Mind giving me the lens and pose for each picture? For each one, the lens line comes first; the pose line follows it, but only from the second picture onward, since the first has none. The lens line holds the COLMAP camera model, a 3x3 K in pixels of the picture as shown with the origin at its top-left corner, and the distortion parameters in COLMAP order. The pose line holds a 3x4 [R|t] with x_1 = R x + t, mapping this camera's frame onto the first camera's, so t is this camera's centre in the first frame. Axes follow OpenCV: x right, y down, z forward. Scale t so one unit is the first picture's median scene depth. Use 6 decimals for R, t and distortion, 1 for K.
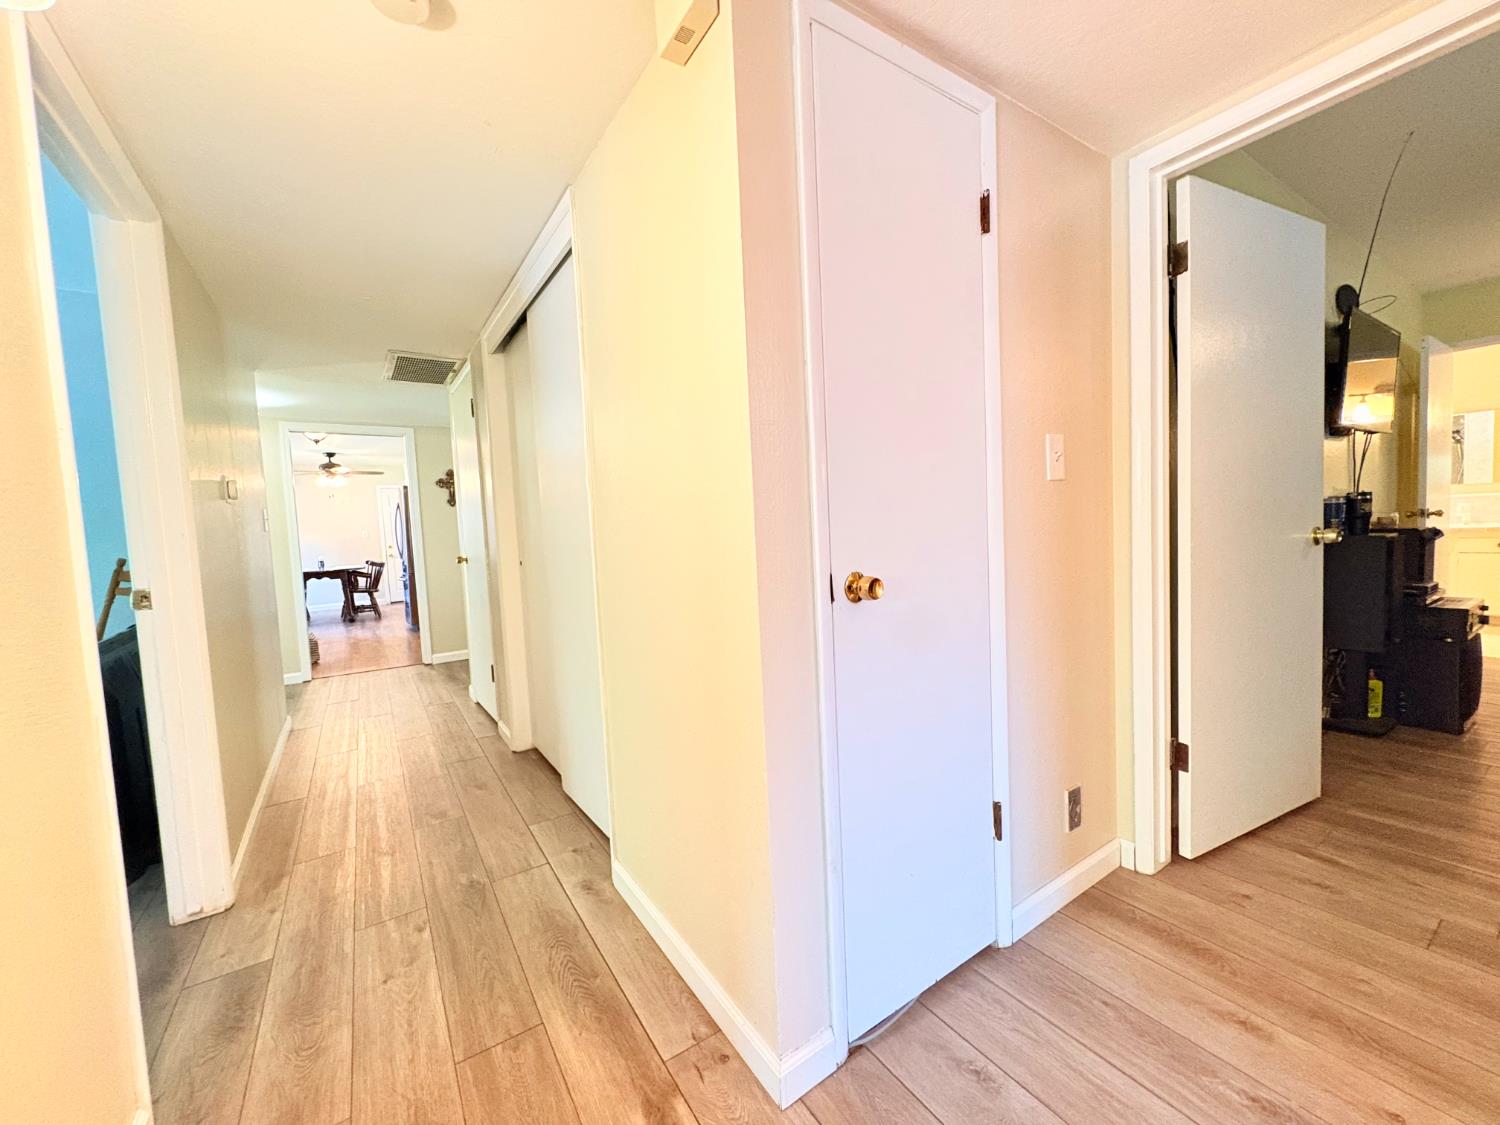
lens RADIAL K [[597.5, 0, 752.1], [0, 597.5, 561.4], [0, 0, 1]] dist [-0.000389, 0.000145]
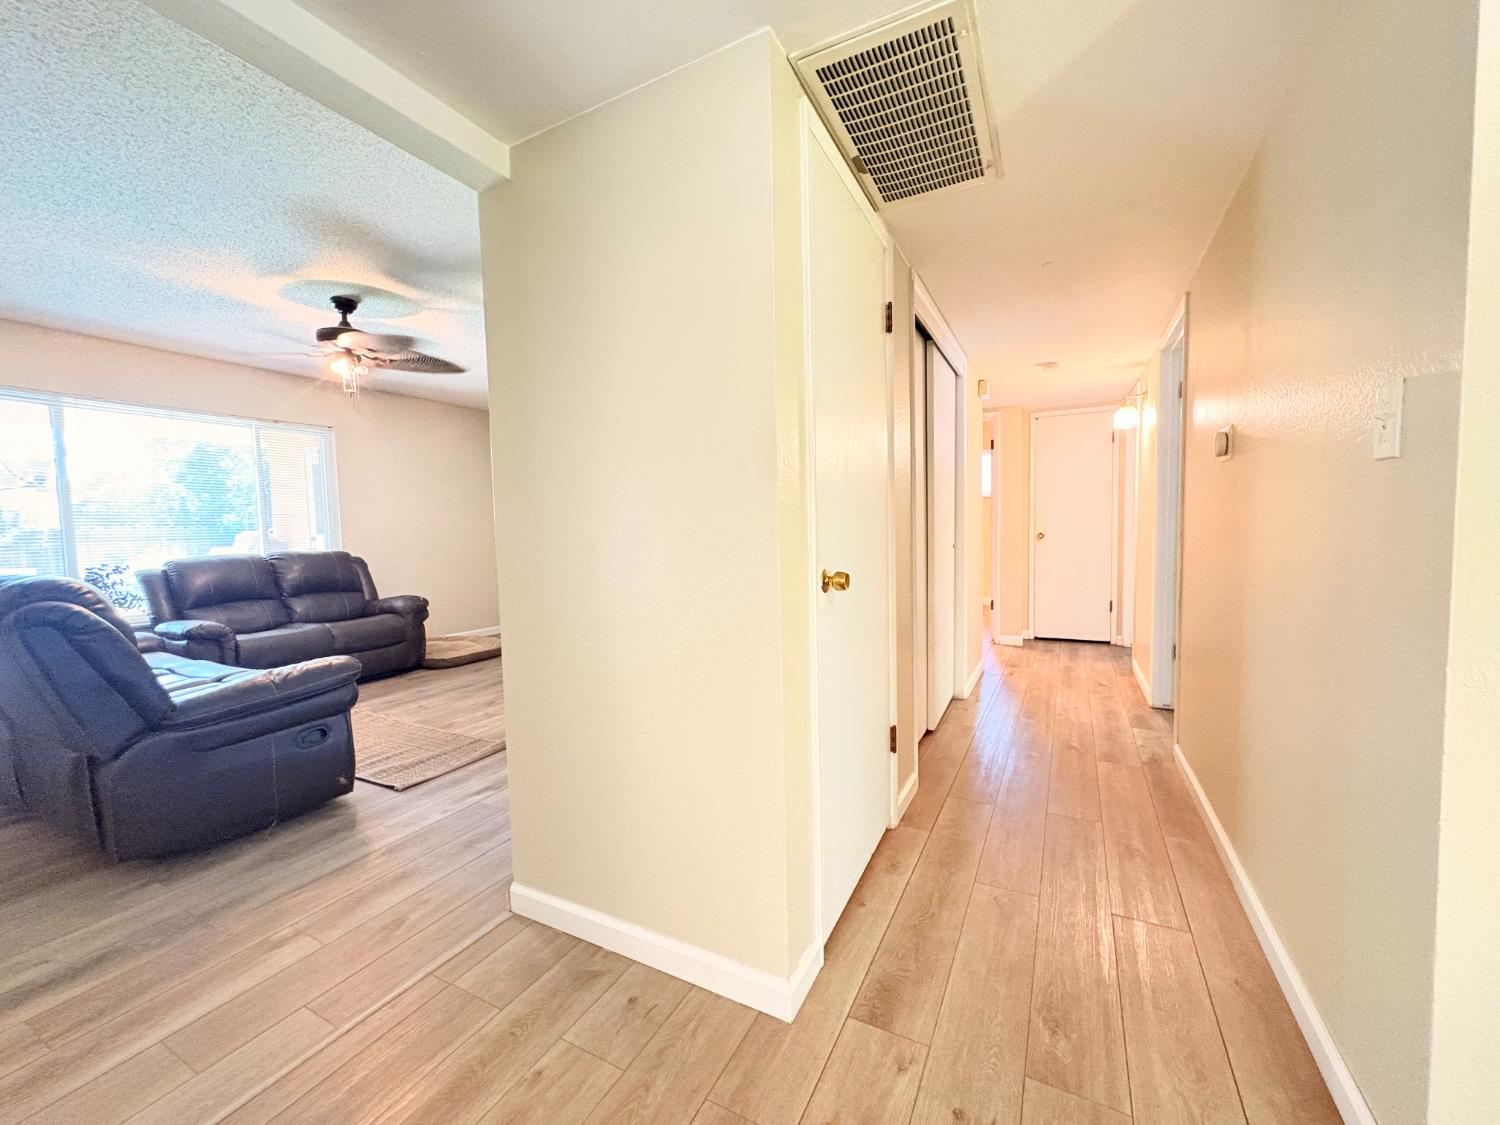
lens RADIAL K [[597.5, 0, 752.1], [0, 597.5, 561.4], [0, 0, 1]] dist [-0.000389, 0.000145]
pose [[-0.480206, 0.006554, 0.877131, -0.373491], [0.096001, 0.994358, 0.045128, -0.017122], [-0.871886, 0.105876, -0.478126, 0.574662]]
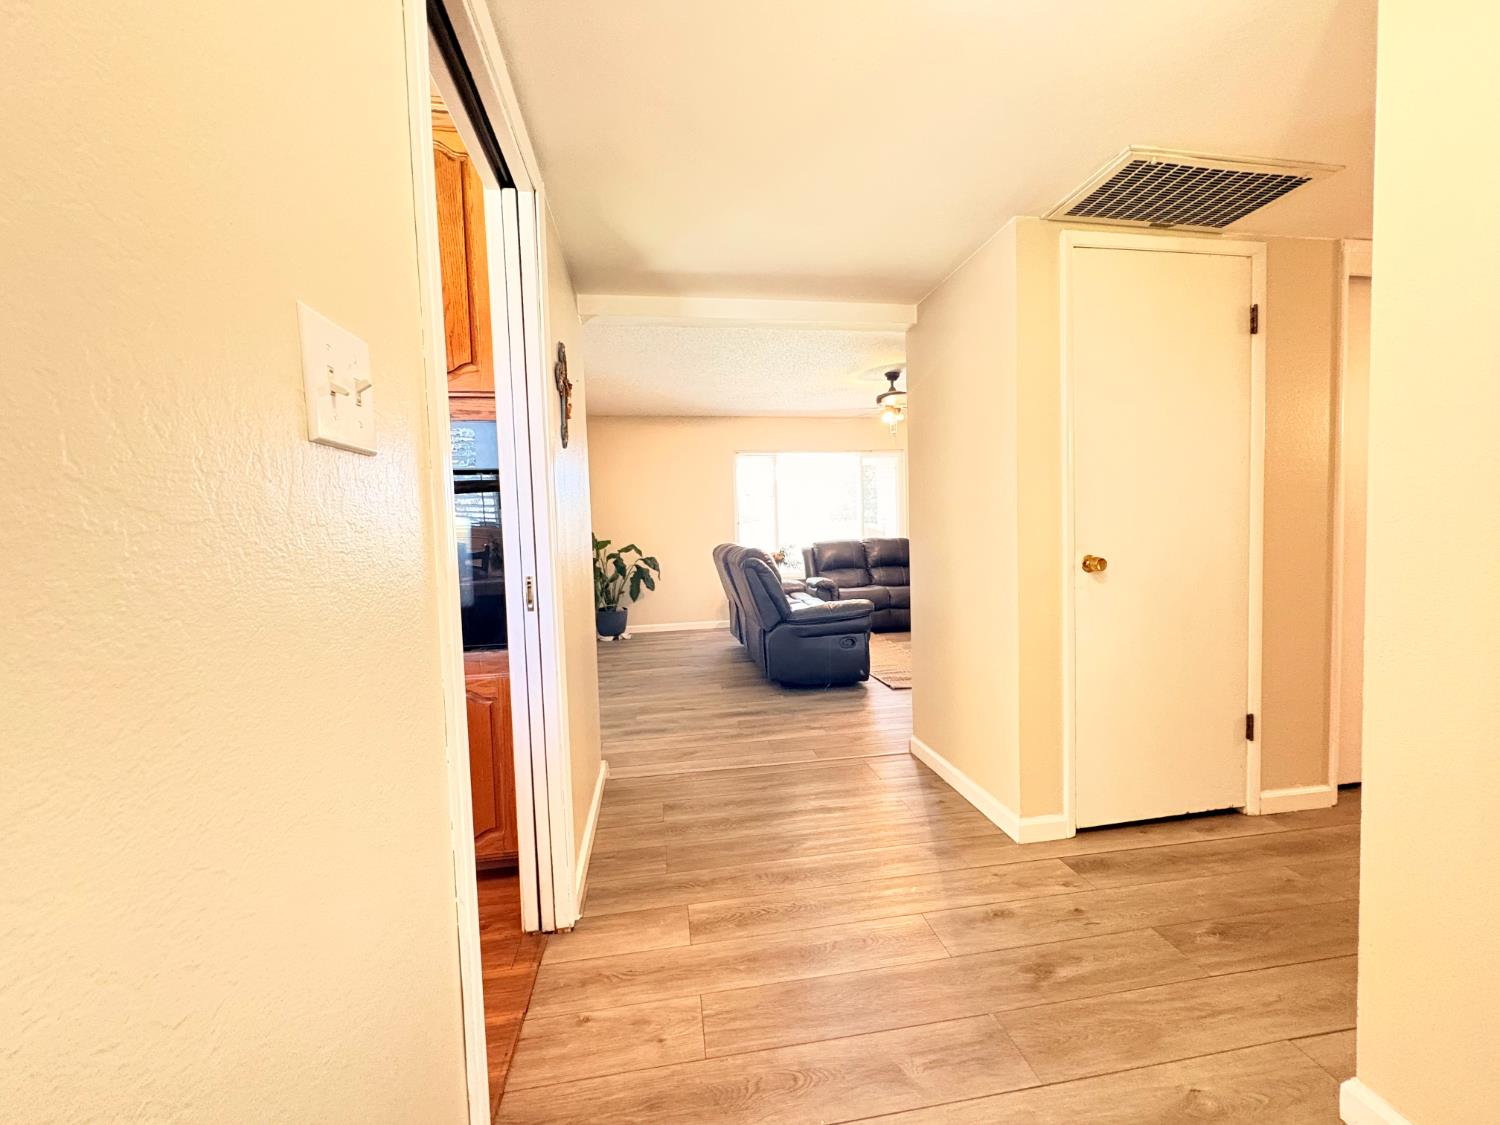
lens RADIAL K [[597.5, 0, 752.1], [0, 597.5, 561.4], [0, 0, 1]] dist [-0.000389, 0.000145]
pose [[0.414674, -0.012132, 0.909889, -0.507594], [0.063886, 0.997832, -0.015811, -0.007027], [-0.907725, 0.064686, 0.414550, 0.493217]]
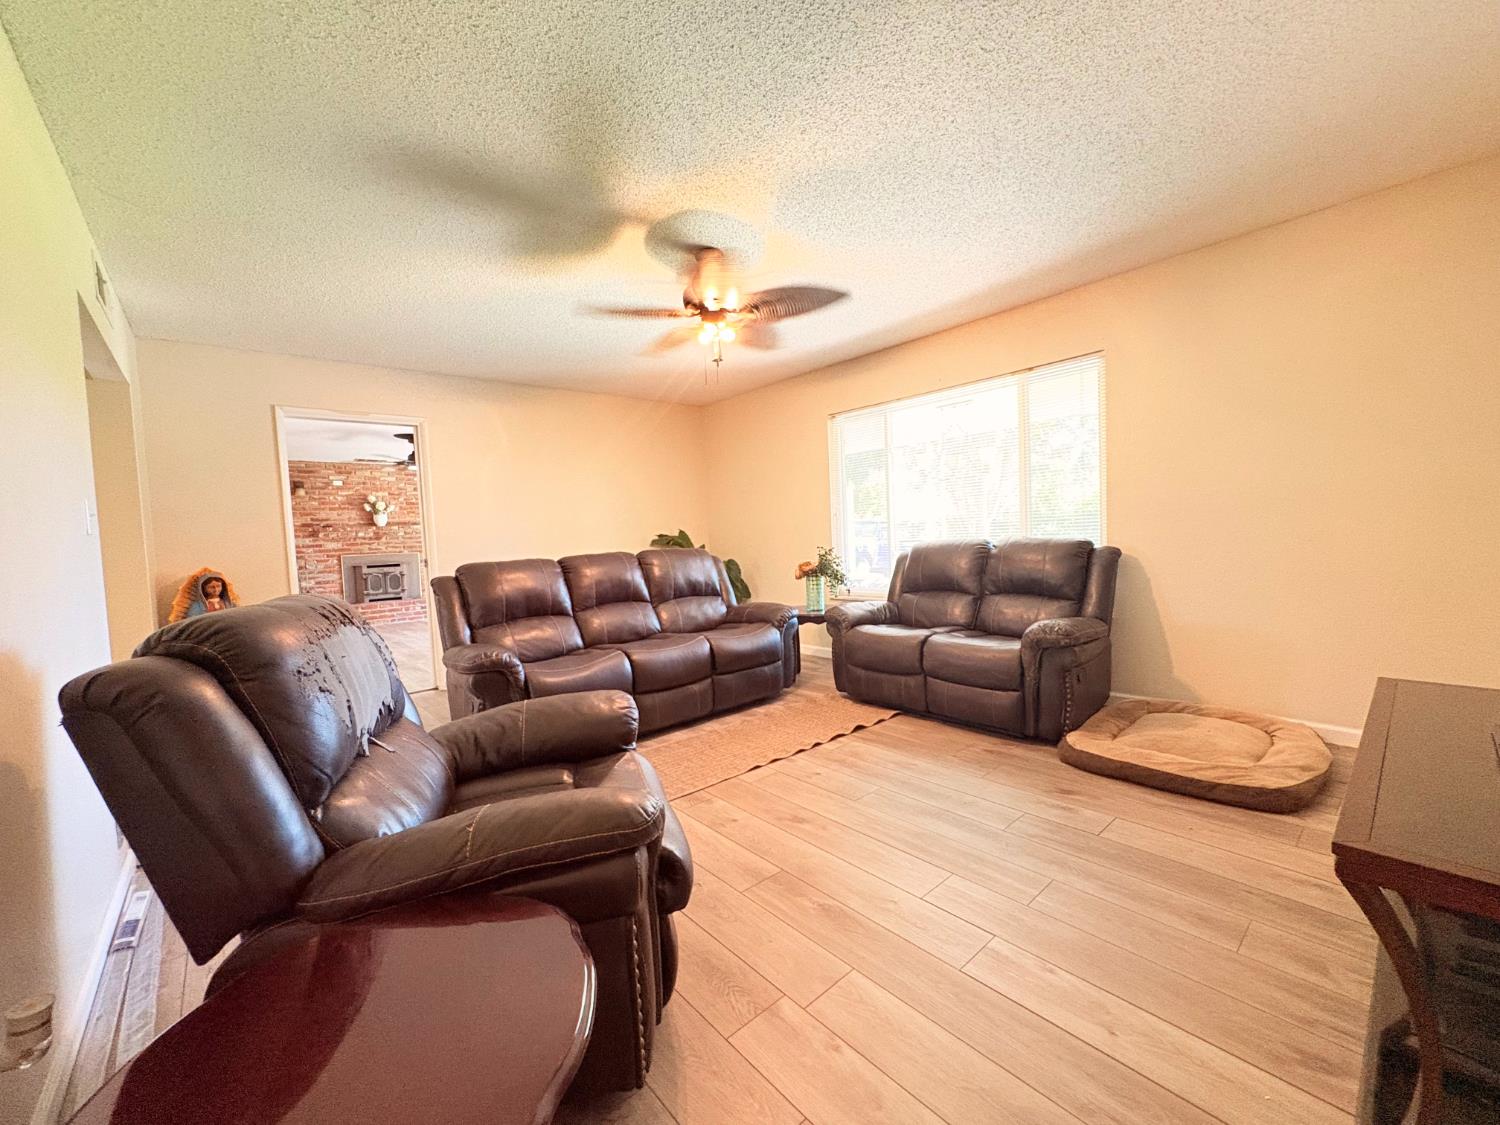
lens RADIAL K [[598.1, 0, 755.9], [0, 598.1, 562.6], [0, 0, 1]] dist [-0.000679, 0.000070]
pose [[0.990925, -0.003610, 0.134369, 0.078338], [0.006149, 0.999810, -0.018483, -0.018421], [-0.134276, 0.019142, 0.990759, 0.270883]]
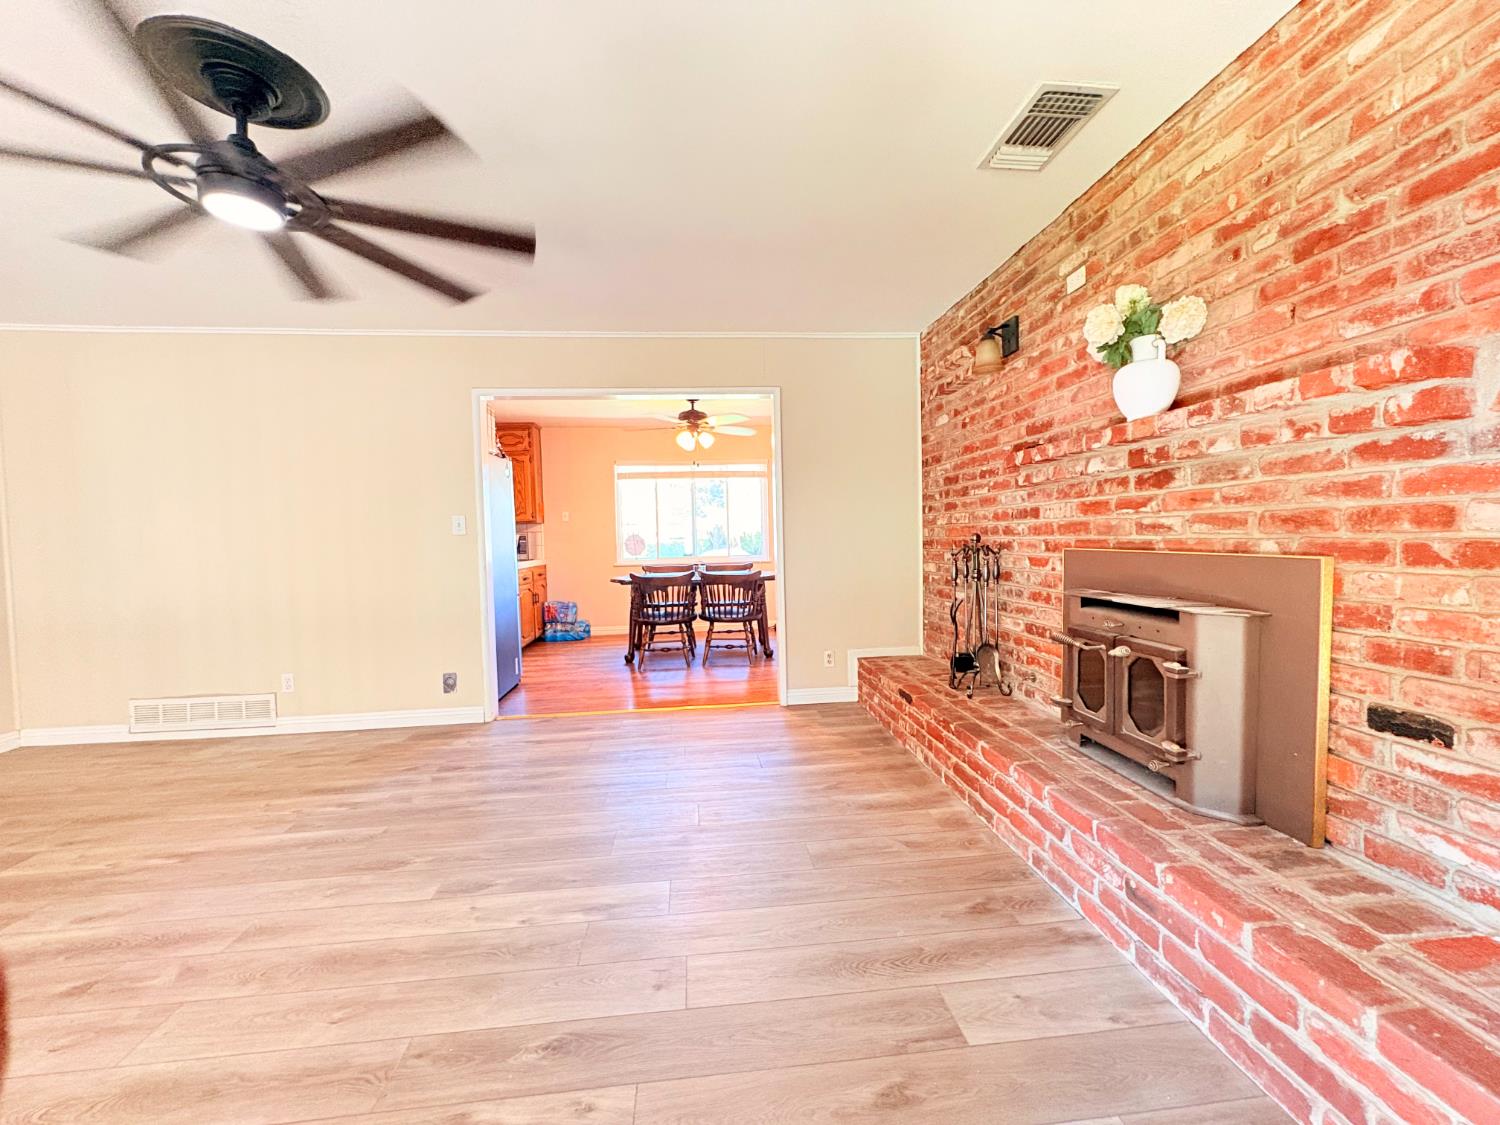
lens RADIAL K [[597.5, 0, 752.1], [0, 597.5, 561.4], [0, 0, 1]] dist [-0.000389, 0.000145]
pose [[-0.462555, 0.091741, -0.881831, -0.172610], [-0.009178, 0.994083, 0.108234, -0.078292], [0.886543, 0.058158, -0.458976, 1.407305]]
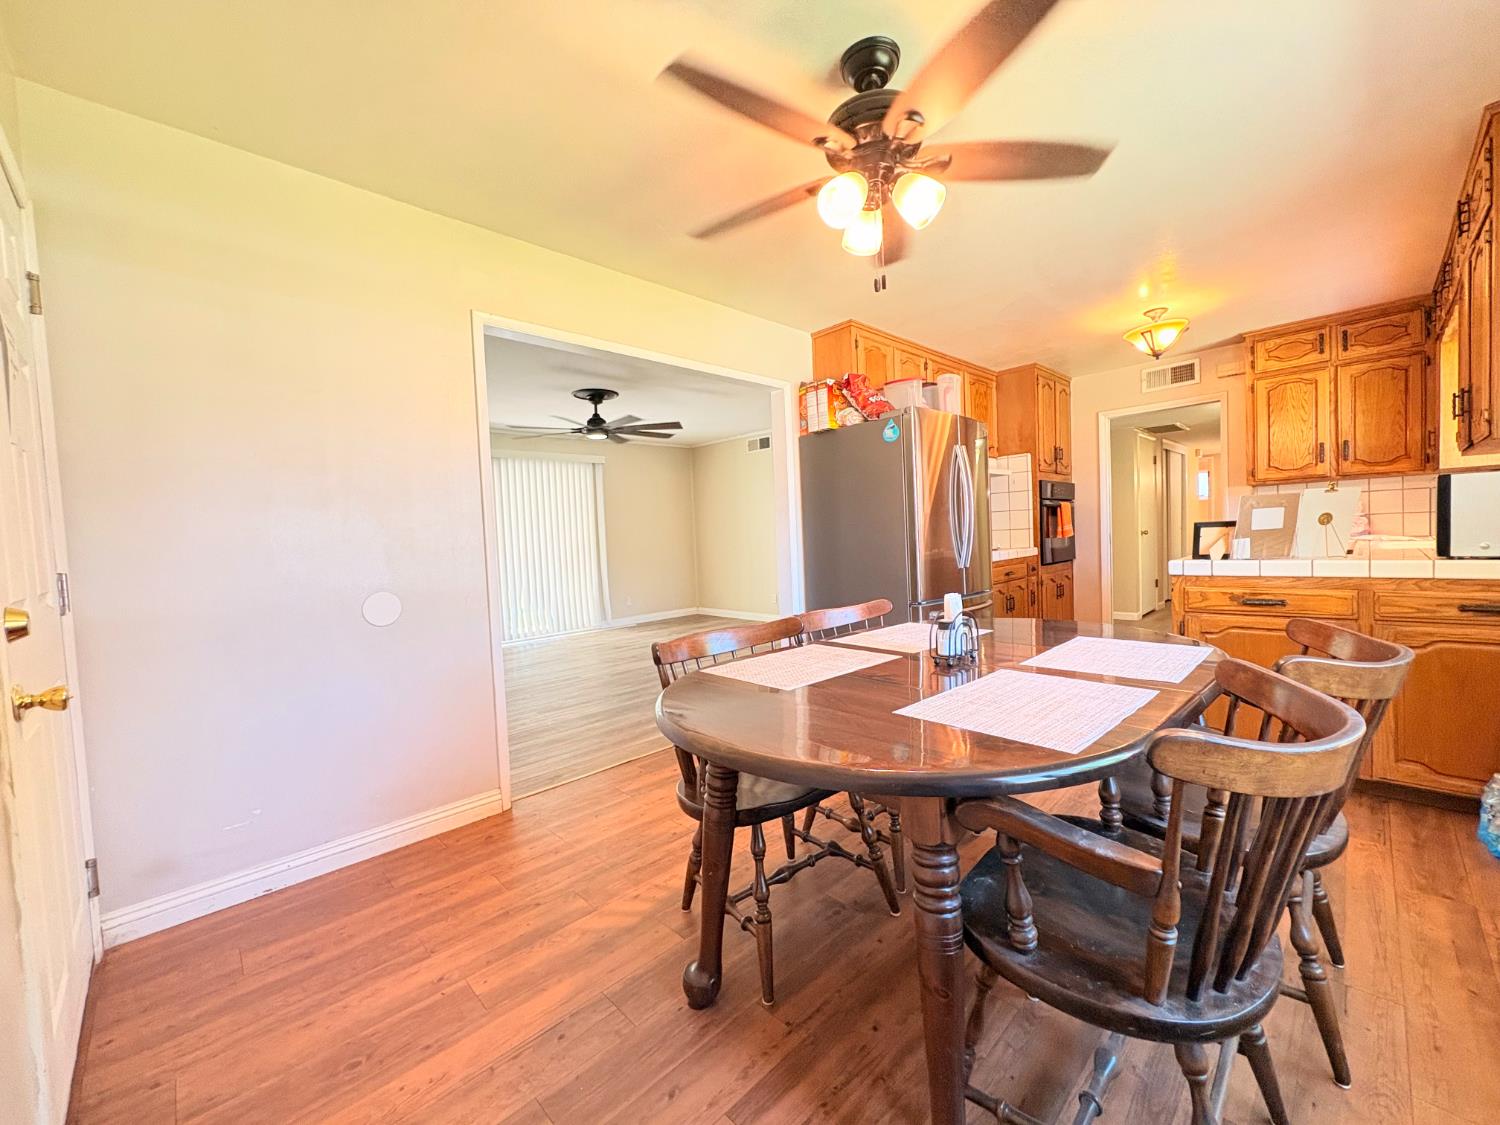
lens RADIAL K [[597.5, 0, 752.1], [0, 597.5, 561.4], [0, 0, 1]] dist [-0.000389, 0.000145]
pose [[-0.181587, 0.010749, 0.983316, -0.920126], [0.111064, 0.993766, 0.009647, -0.028499], [-0.977083, 0.110962, -0.181649, 1.131896]]
